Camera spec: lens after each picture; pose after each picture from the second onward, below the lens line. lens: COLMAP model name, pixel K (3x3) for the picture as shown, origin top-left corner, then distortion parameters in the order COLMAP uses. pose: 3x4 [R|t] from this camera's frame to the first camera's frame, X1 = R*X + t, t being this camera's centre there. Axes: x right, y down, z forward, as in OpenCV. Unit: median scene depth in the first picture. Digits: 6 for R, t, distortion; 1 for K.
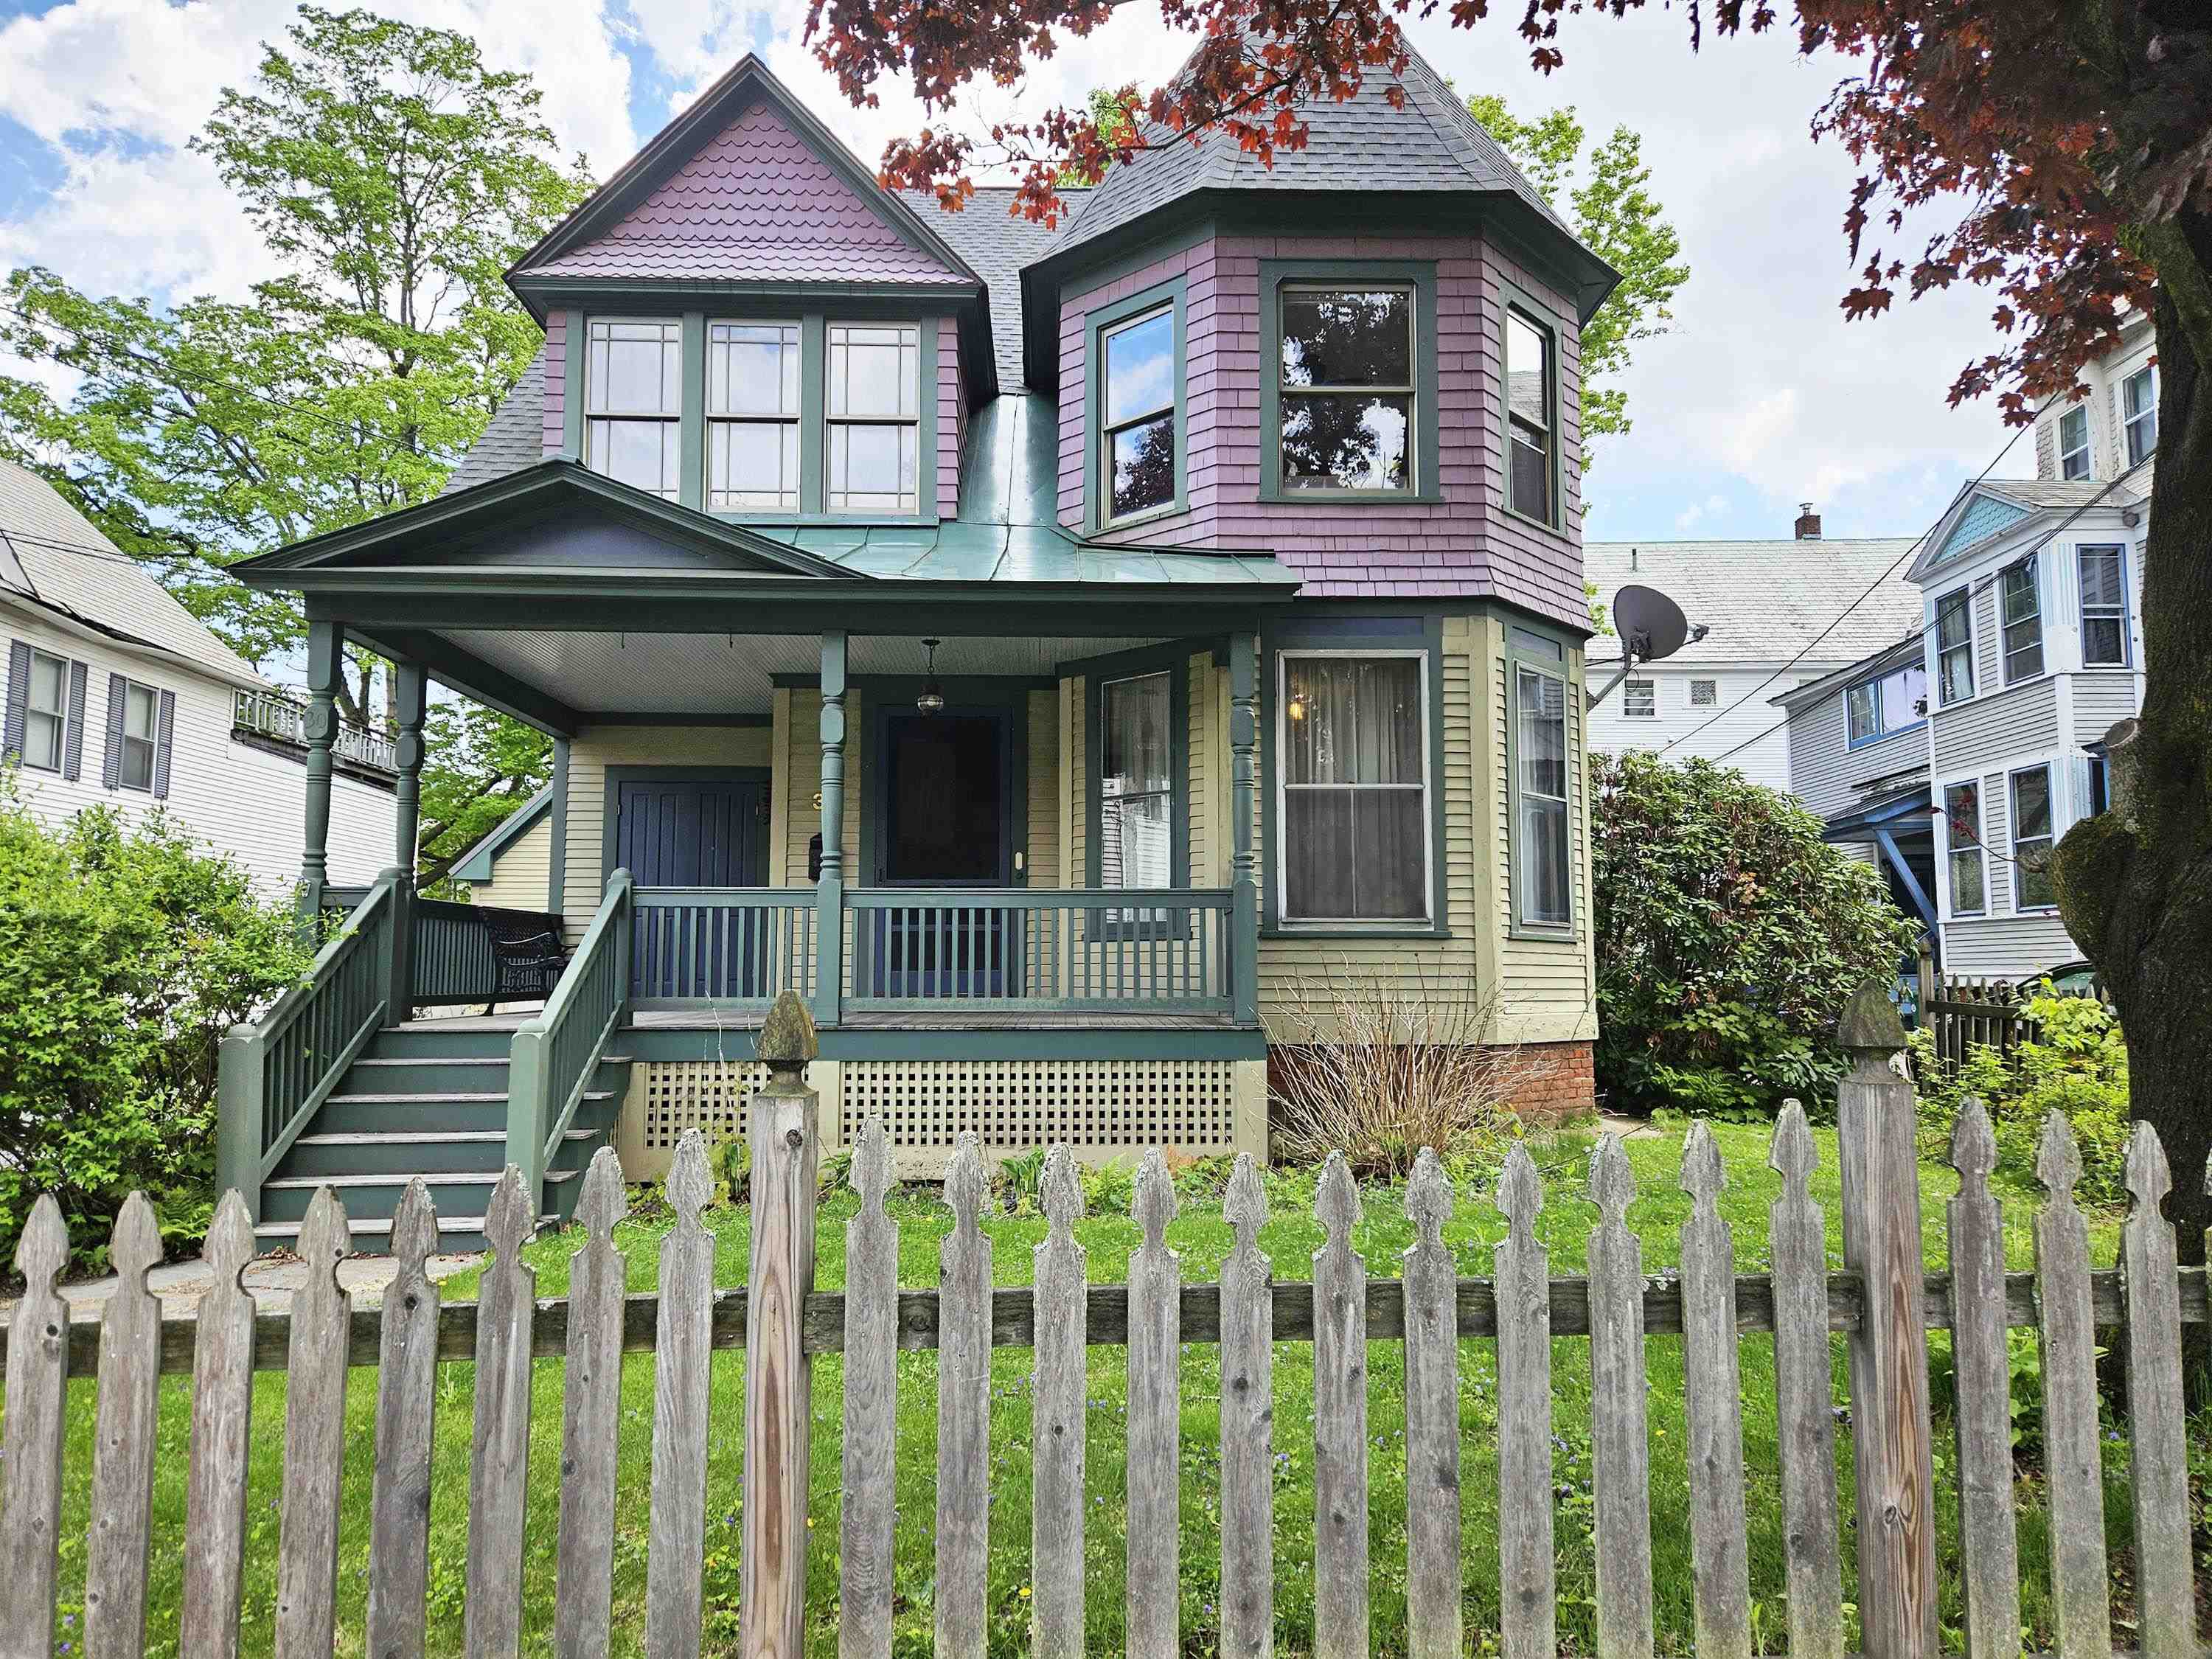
lens RADIAL K [[1470.5, 0, 1106.0], [0, 1470.5, 829.5], [0, 0, 1]] dist [0.062569, -0.000963]
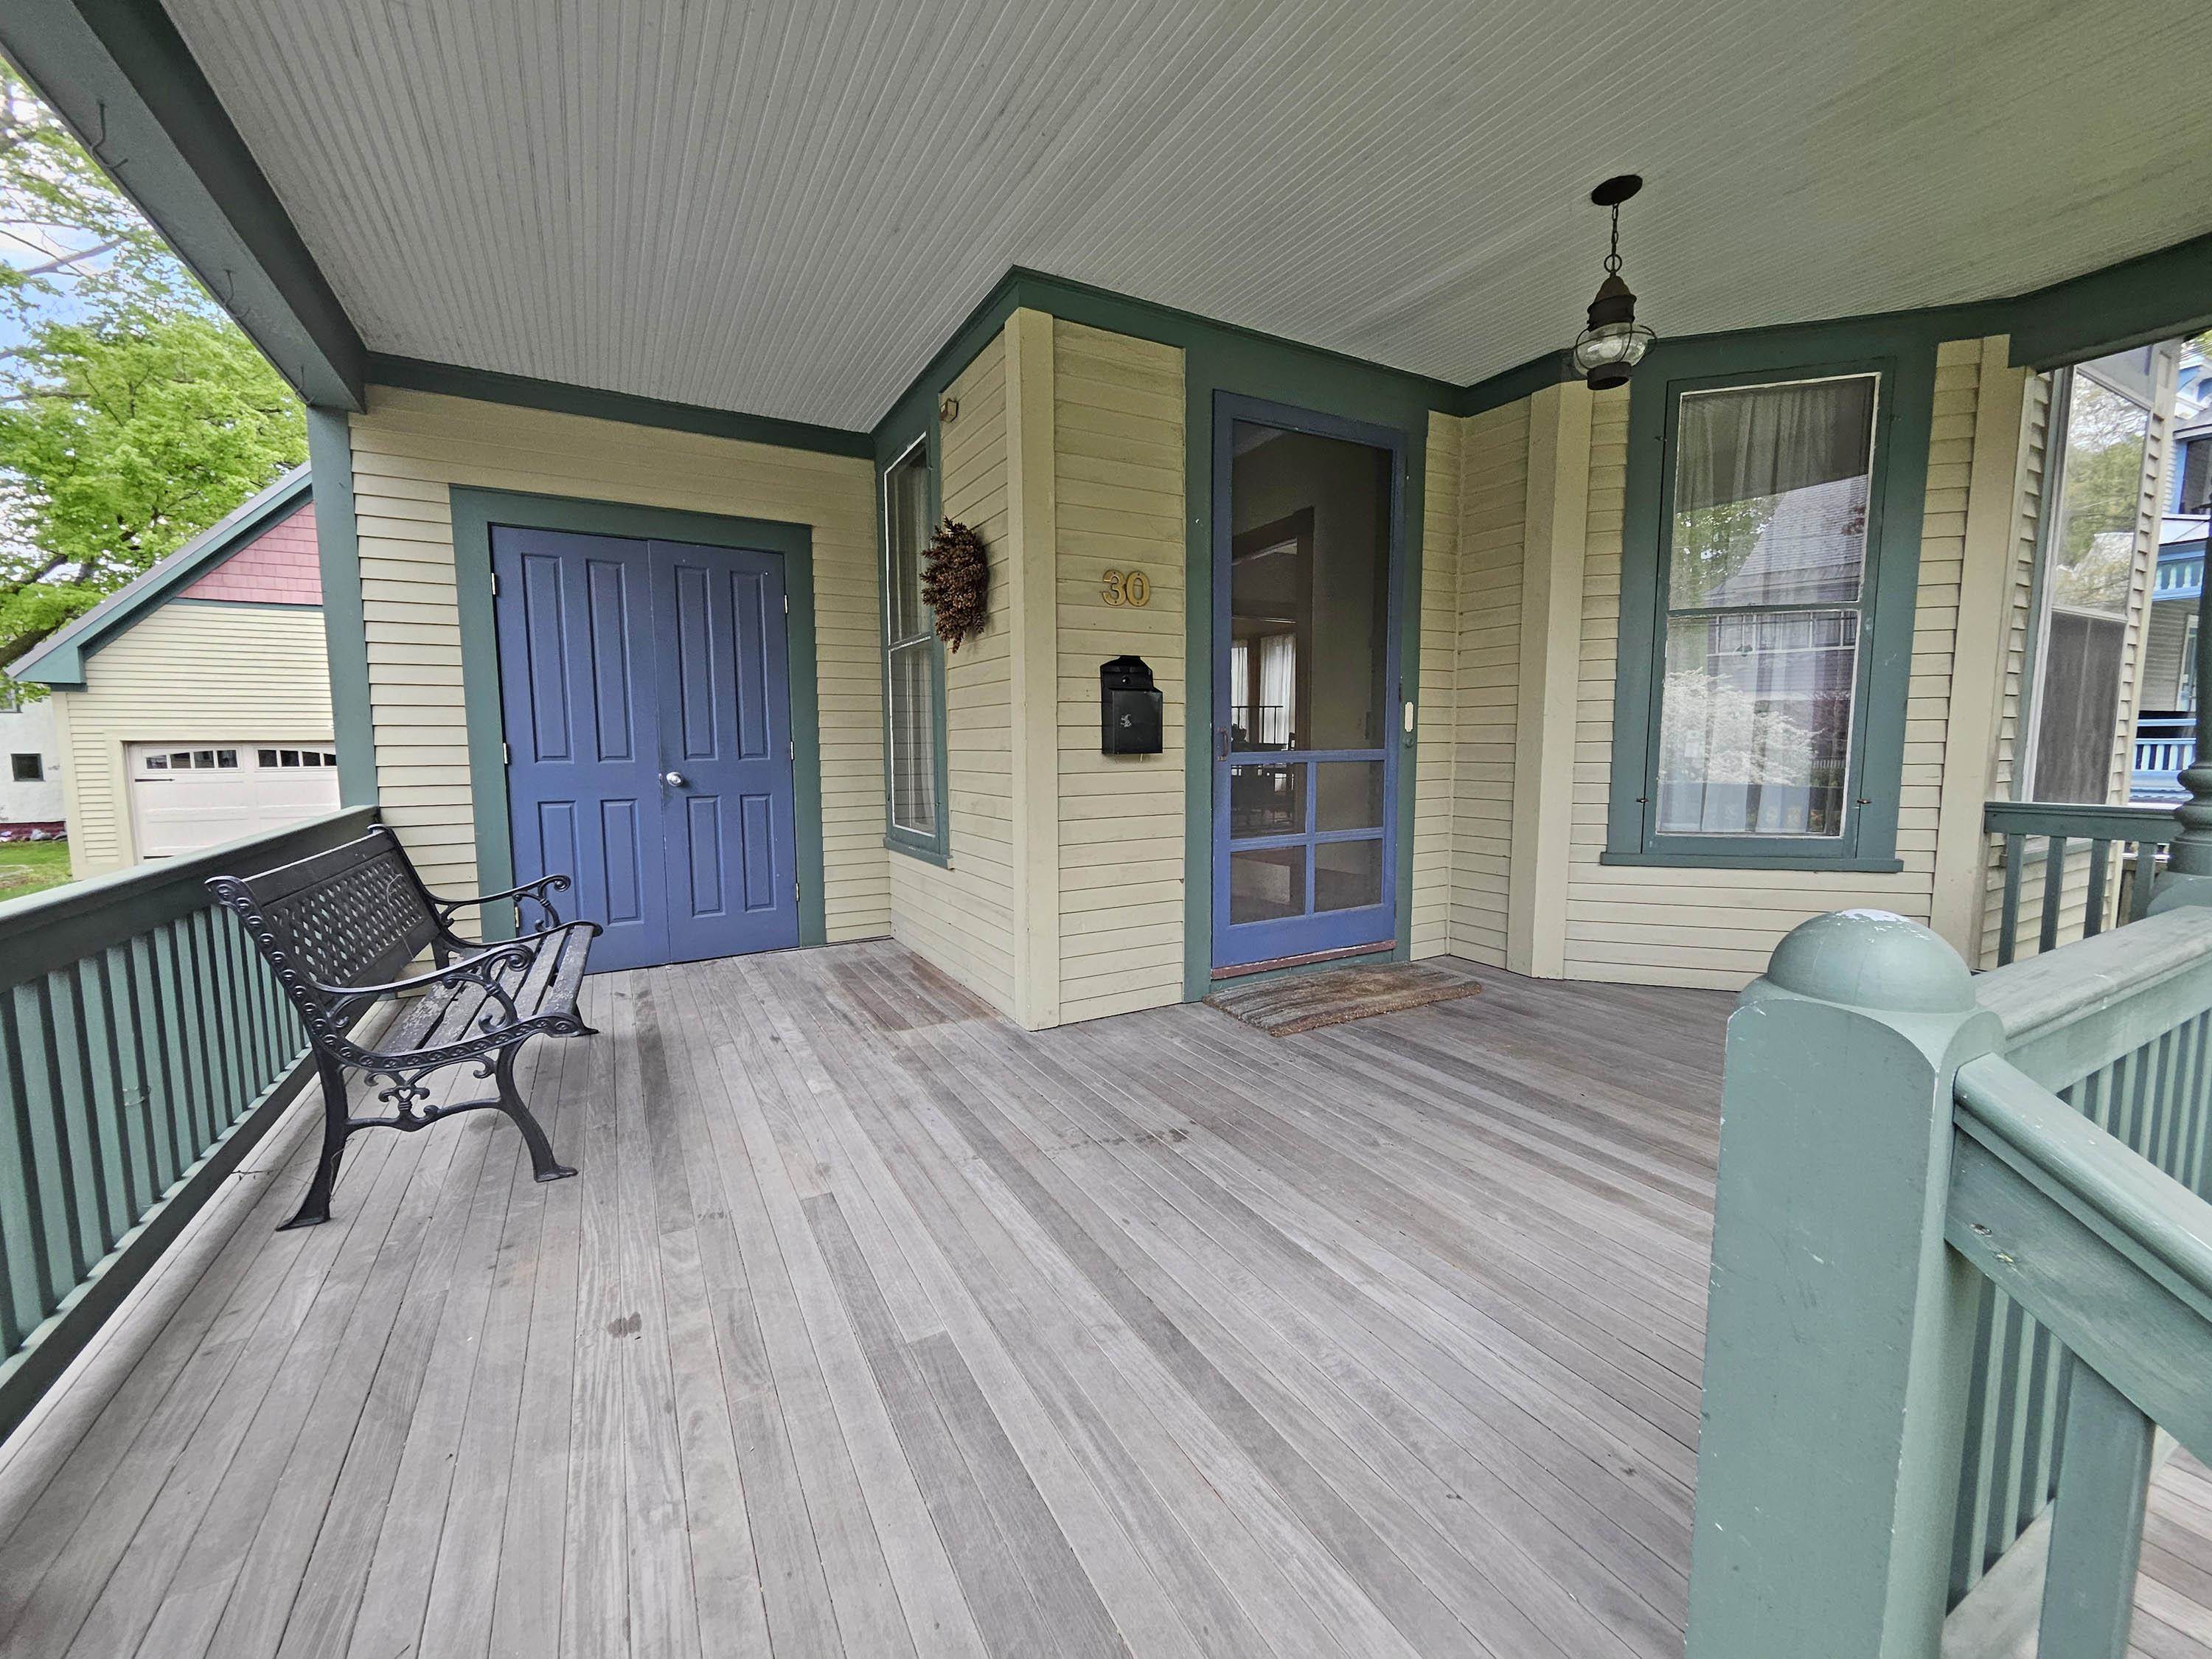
lens RADIAL K [[875.2, 0, 1081.8], [0, 875.2, 834.1], [0, 0, 1]] dist [0.007694, -0.002068]
pose [[0.894674, -0.054824, 0.443342, -0.338859], [-0.036459, 0.980168, 0.194784, 0.004388], [-0.445229, -0.190432, 0.874933, 0.759180]]
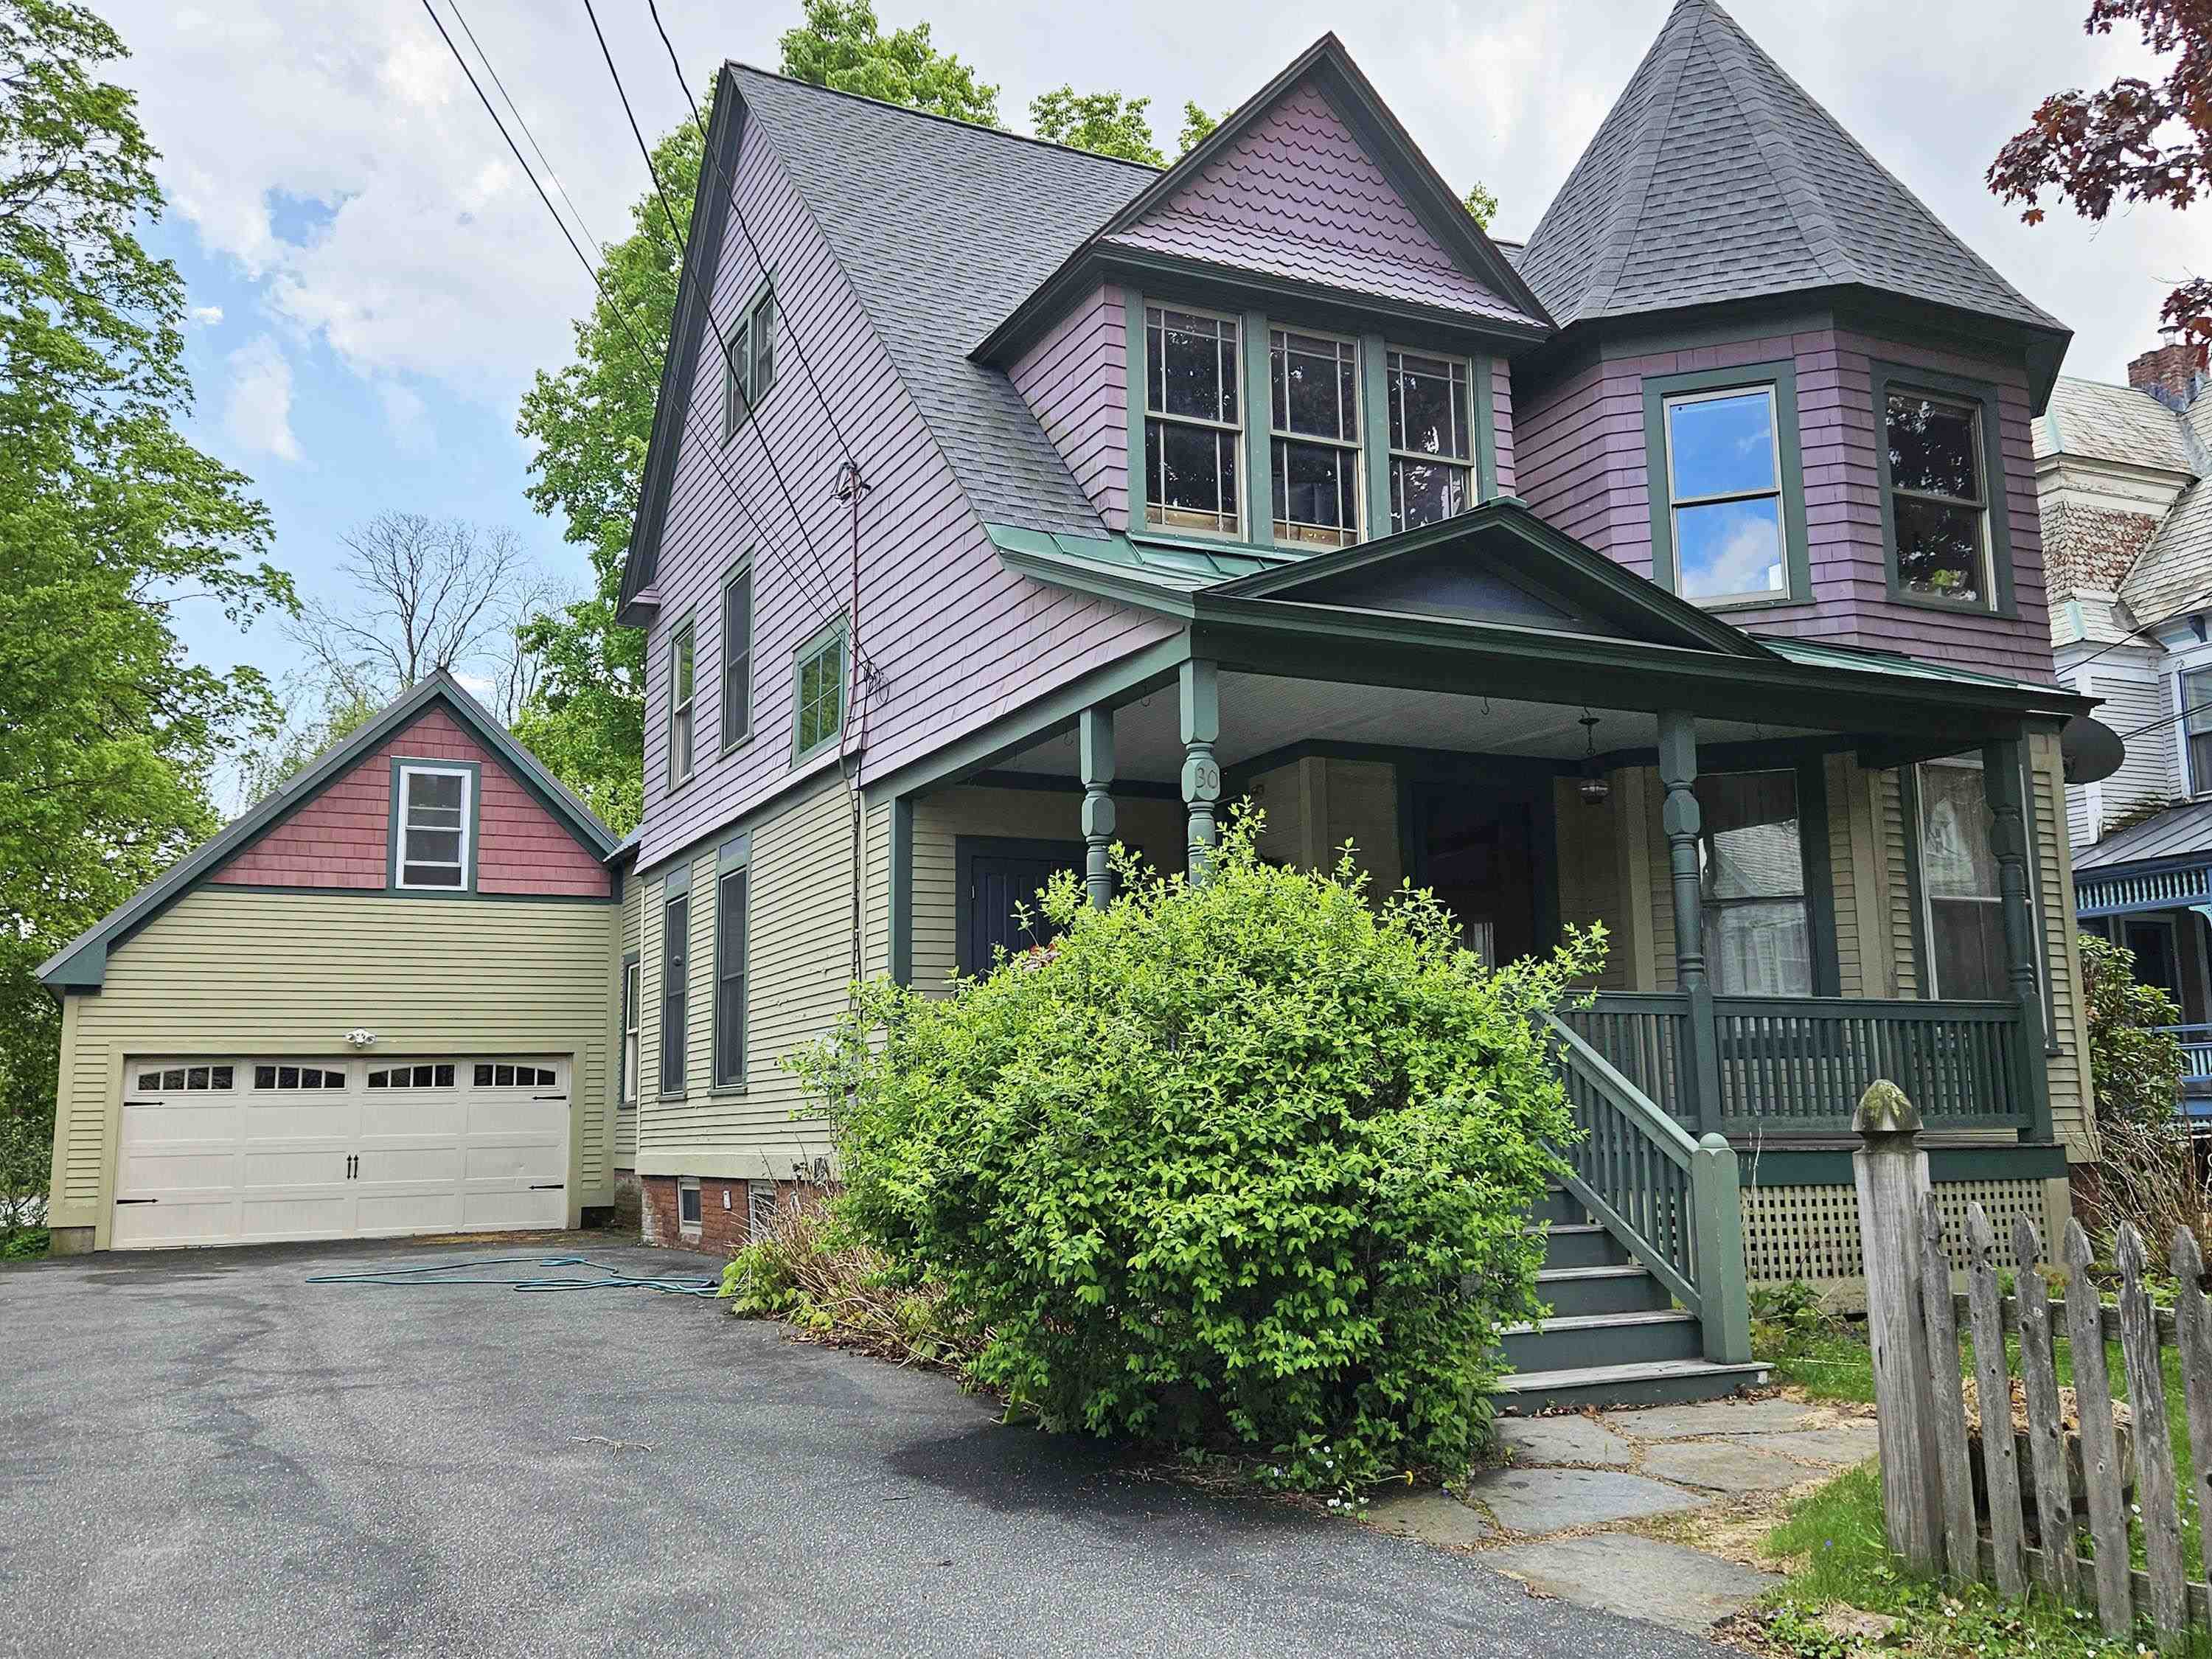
lens RADIAL K [[1929.3, 0, 1106.0], [0, 1929.3, 829.5], [0, 0, 1]] dist [0.081044, 0.000187]
pose [[0.913656, 0.049433, 0.403471, -0.797863], [-0.025682, 0.997615, -0.064070, 0.020208], [-0.405676, 0.048176, 0.912746, 0.039938]]
